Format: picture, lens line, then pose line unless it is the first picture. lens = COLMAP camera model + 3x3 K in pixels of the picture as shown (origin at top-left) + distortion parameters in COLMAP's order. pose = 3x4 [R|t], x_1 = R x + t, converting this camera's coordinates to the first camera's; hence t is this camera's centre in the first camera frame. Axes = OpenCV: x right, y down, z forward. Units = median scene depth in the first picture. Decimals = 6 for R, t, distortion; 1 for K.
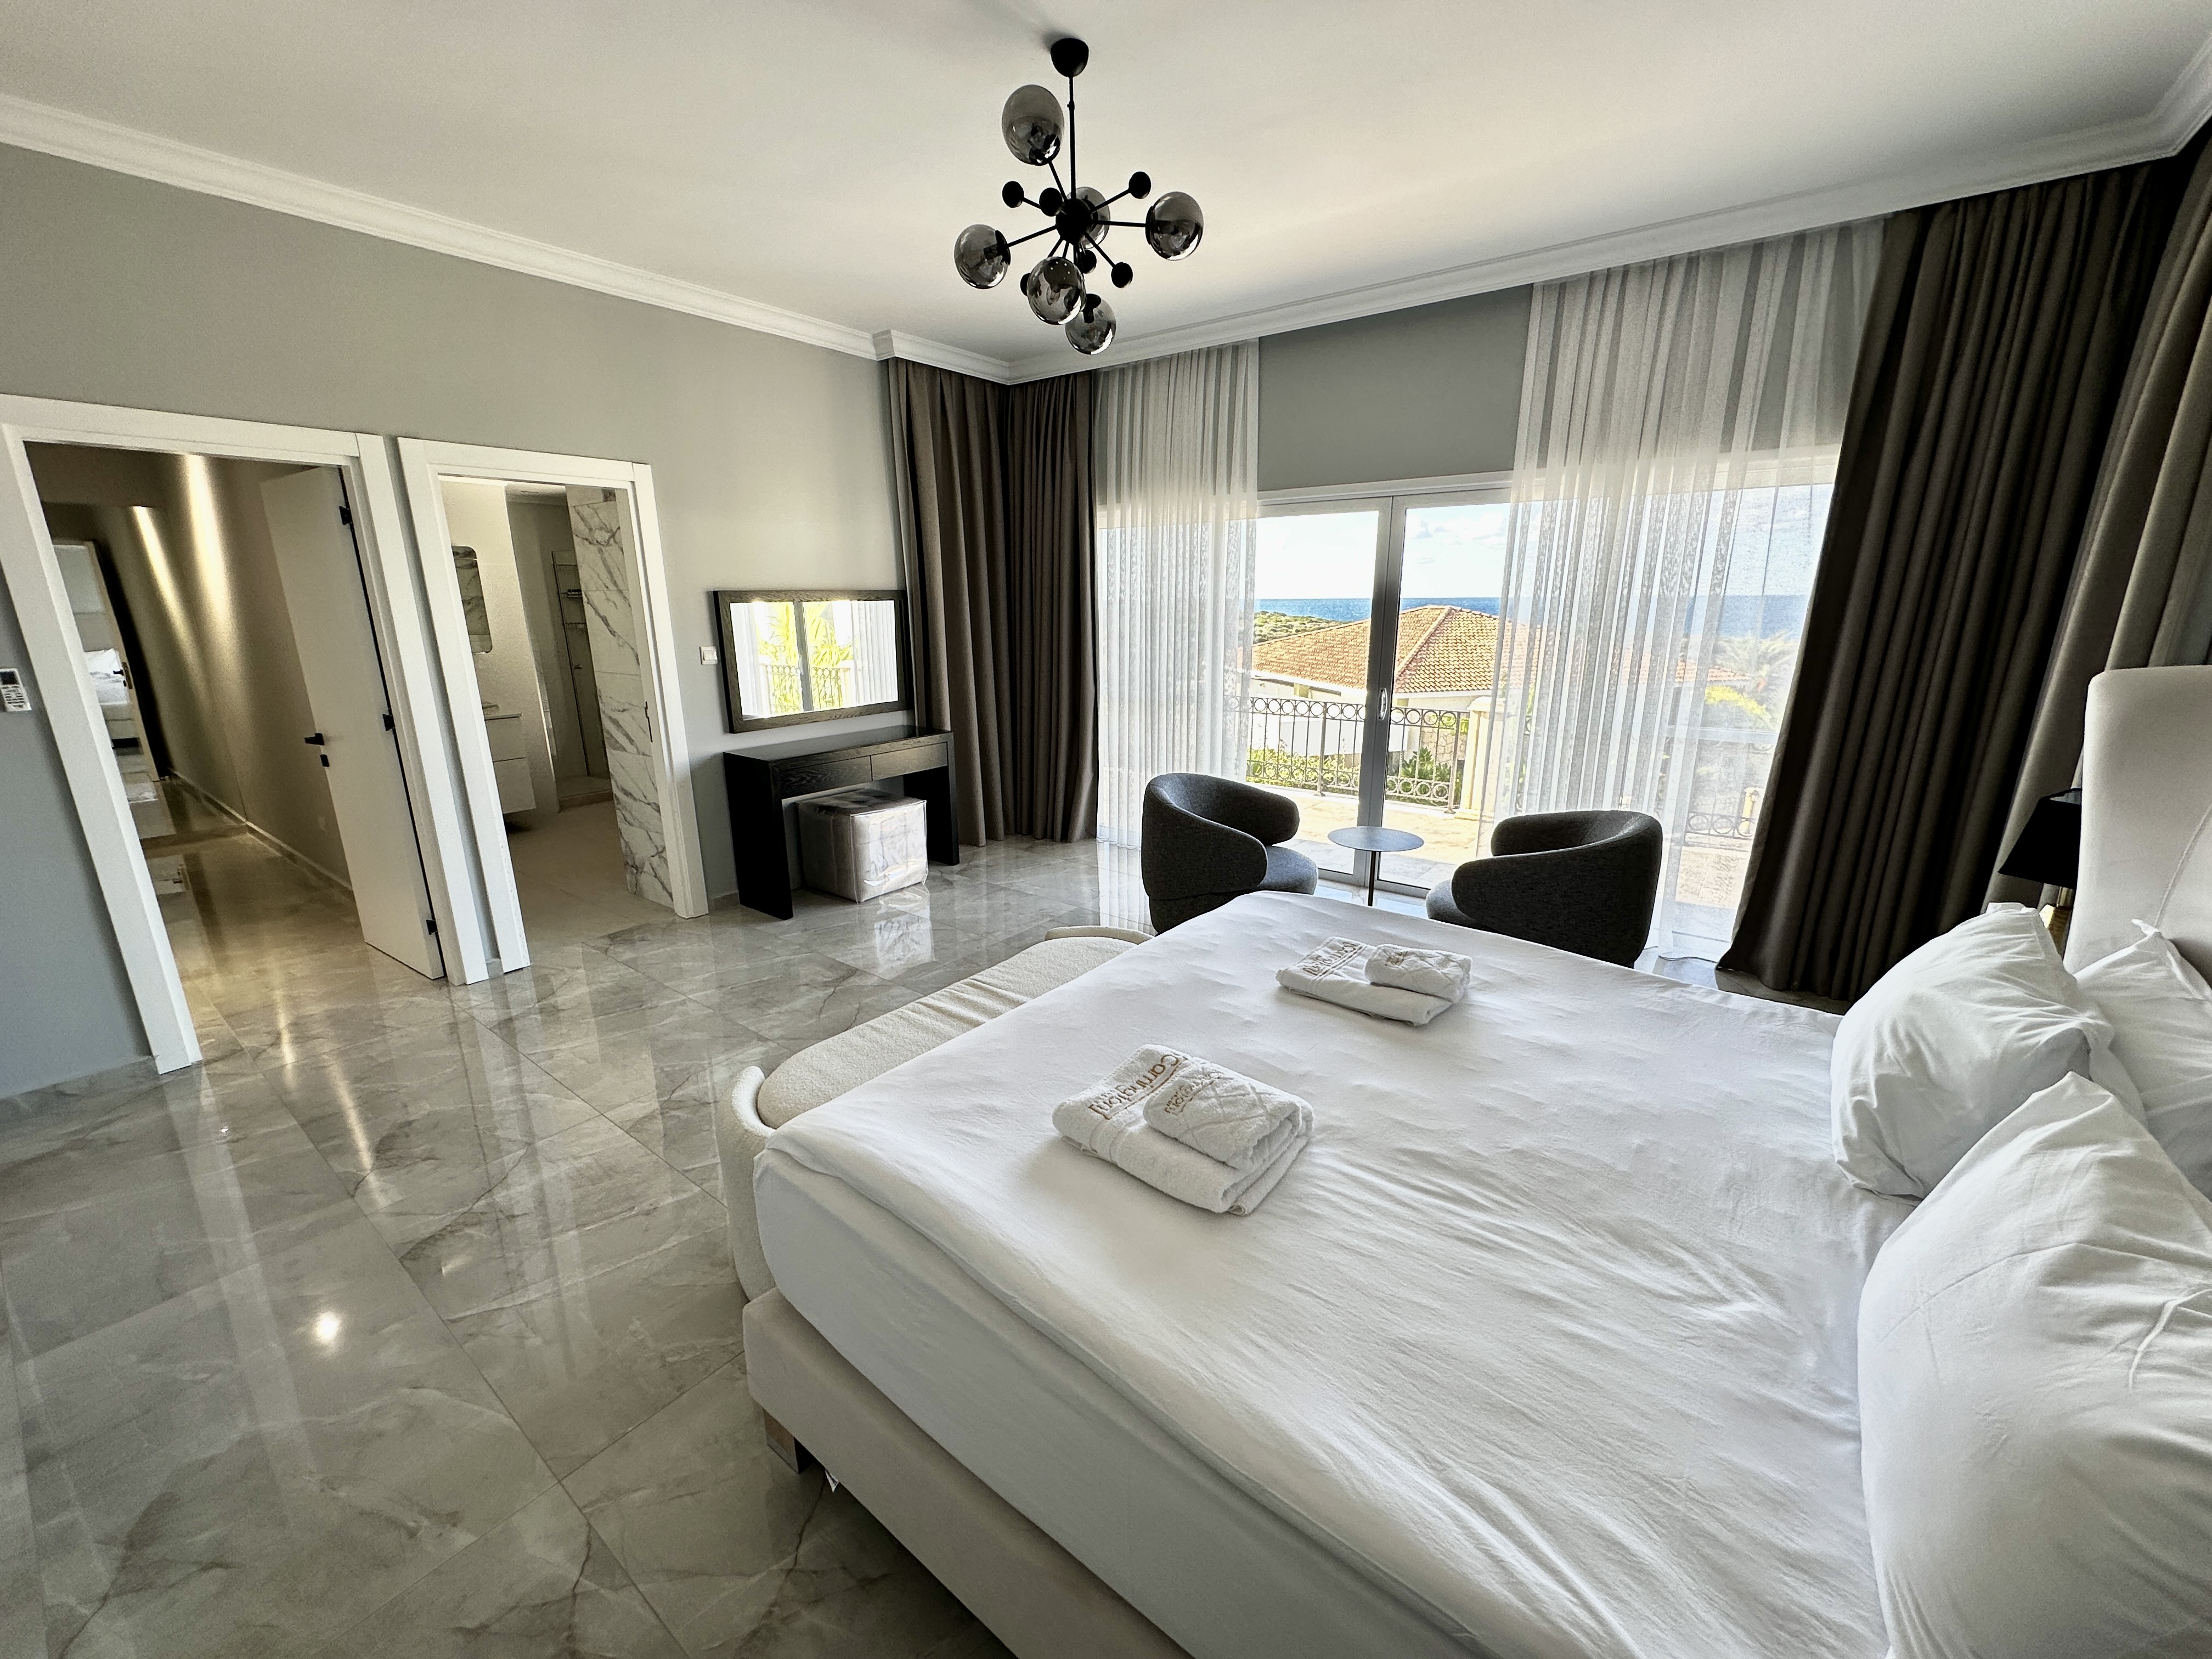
lens RADIAL K [[886.9, 0, 1106.0], [0, 886.9, 829.5], [0, 0, 1]] dist [0.000238, 0.000199]
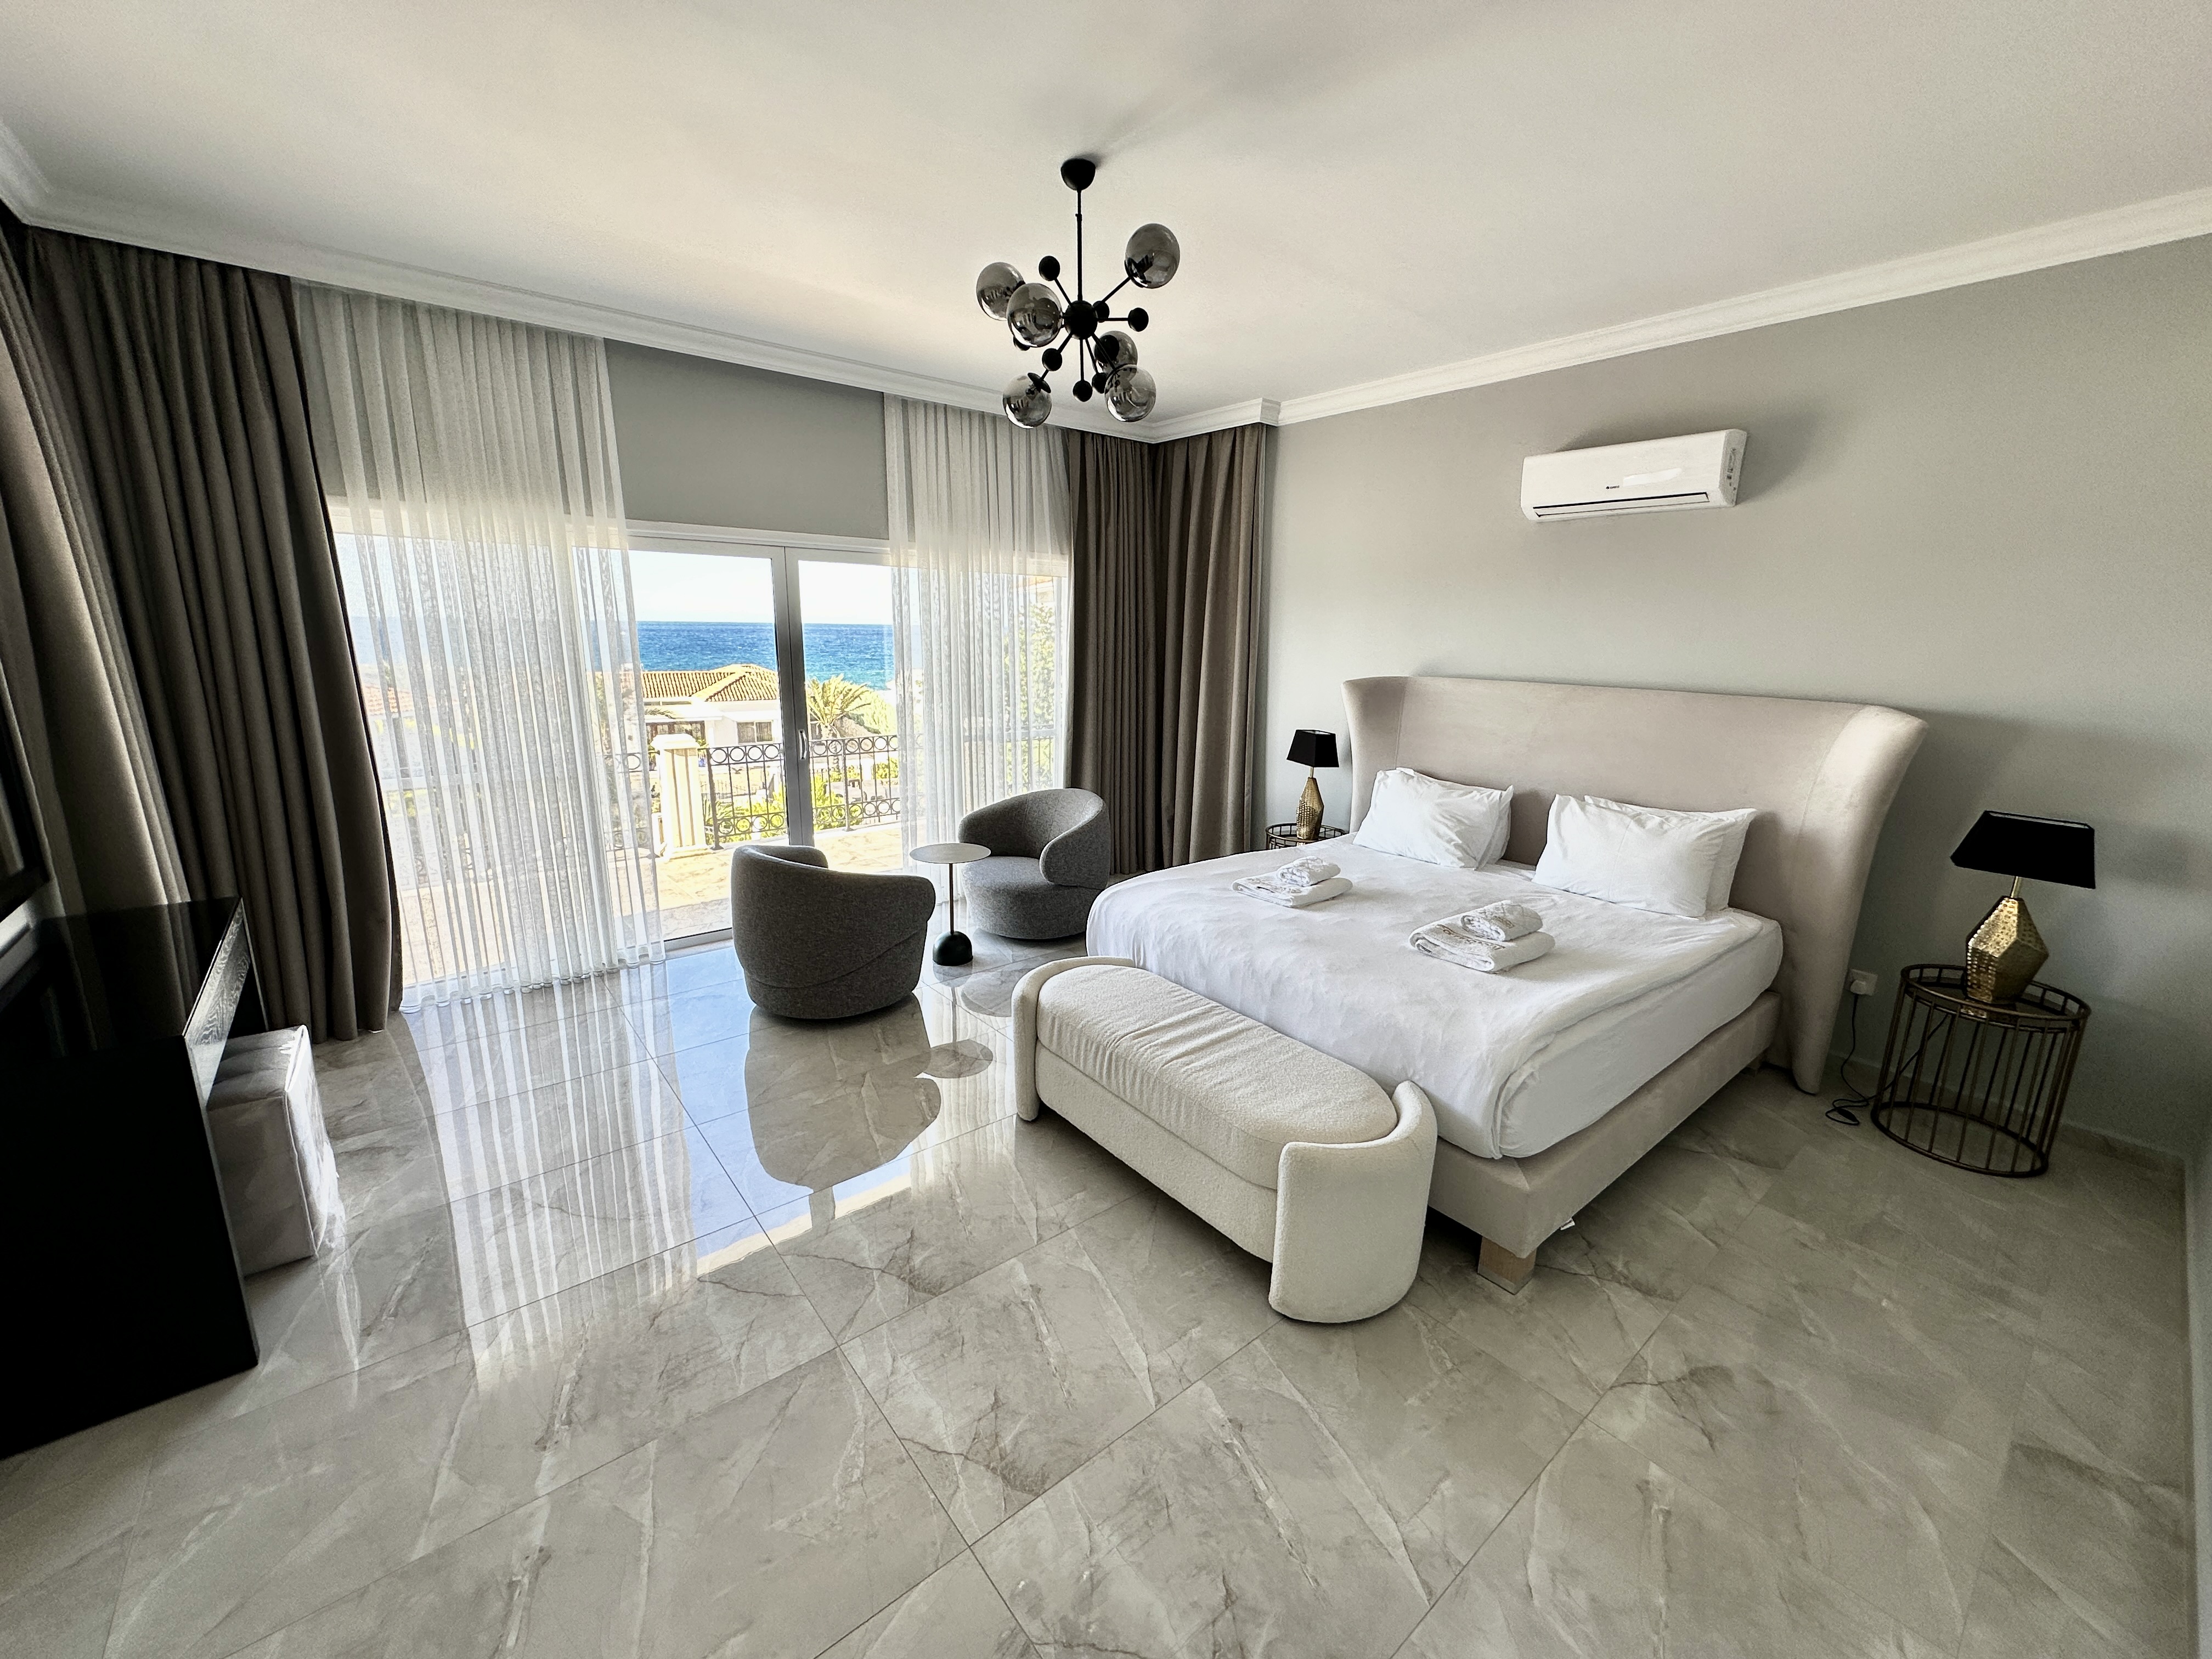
lens RADIAL K [[886.9, 0, 1106.0], [0, 886.9, 829.5], [0, 0, 1]] dist [0.000238, 0.000199]
pose [[0.226227, -0.207786, 0.951655, -0.754957], [0.230860, 0.960585, 0.154856, -0.153889], [-0.946322, 0.184666, 0.265280, 0.501387]]
